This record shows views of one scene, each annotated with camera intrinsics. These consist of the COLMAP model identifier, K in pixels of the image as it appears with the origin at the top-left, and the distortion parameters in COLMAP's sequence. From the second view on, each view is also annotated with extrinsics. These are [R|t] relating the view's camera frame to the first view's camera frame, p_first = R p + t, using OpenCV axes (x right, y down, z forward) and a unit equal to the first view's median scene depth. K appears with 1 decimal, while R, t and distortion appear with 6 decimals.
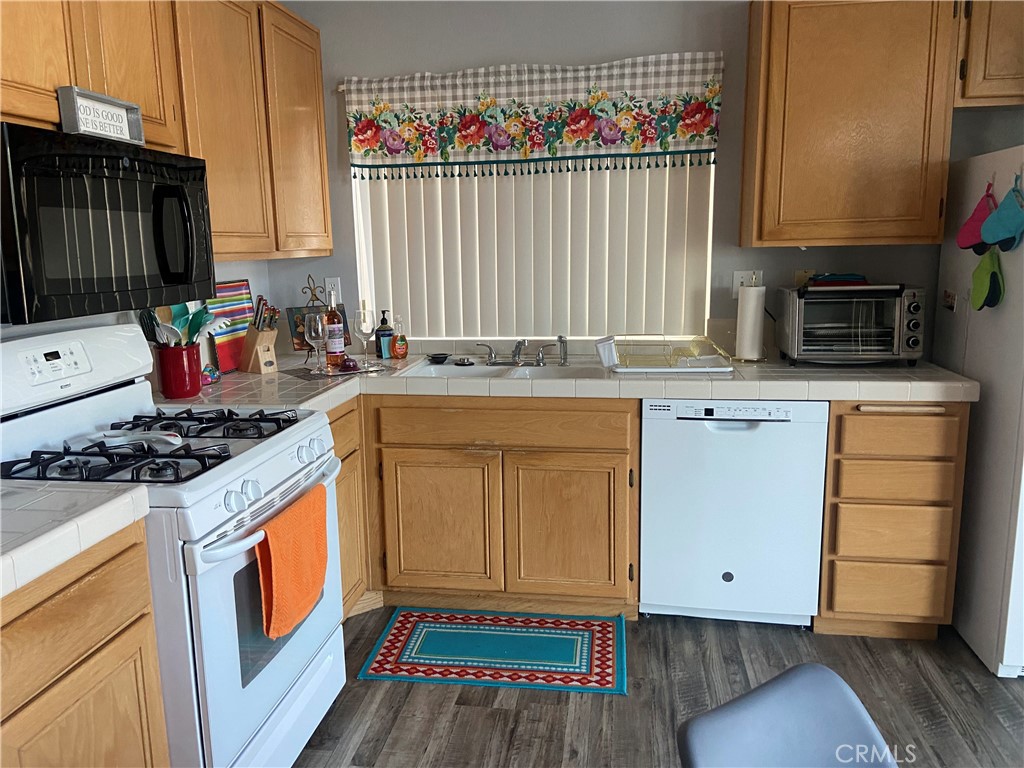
lens RADIAL K [[776.5, 0, 512.0], [0, 776.5, 384.0], [0, 0, 1]] dist [0.126458, -0.176016]
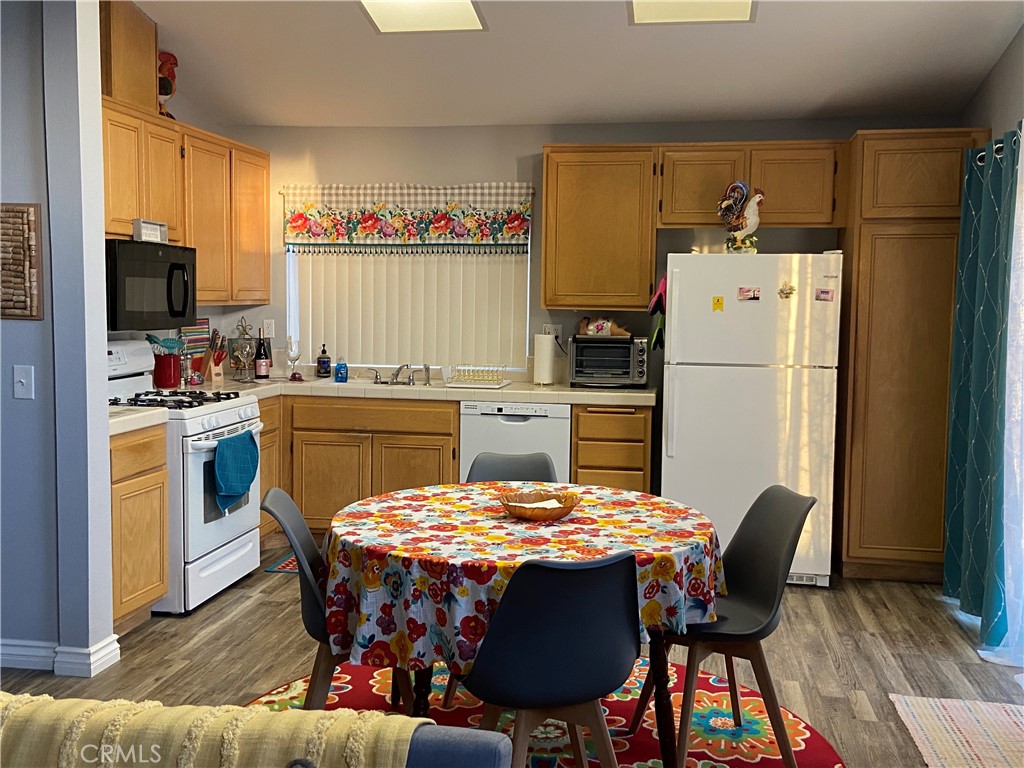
lens RADIAL K [[1012.8, 0, 512.0], [0, 1012.8, 384.0], [0, 0, 1]] dist [0.099333, -0.015657]
pose [[0.999382, 0.034700, -0.005627, 0.246405], [-0.035071, 0.995144, -0.091967, 0.147296], [0.002408, 0.092108, 0.995746, -0.902186]]
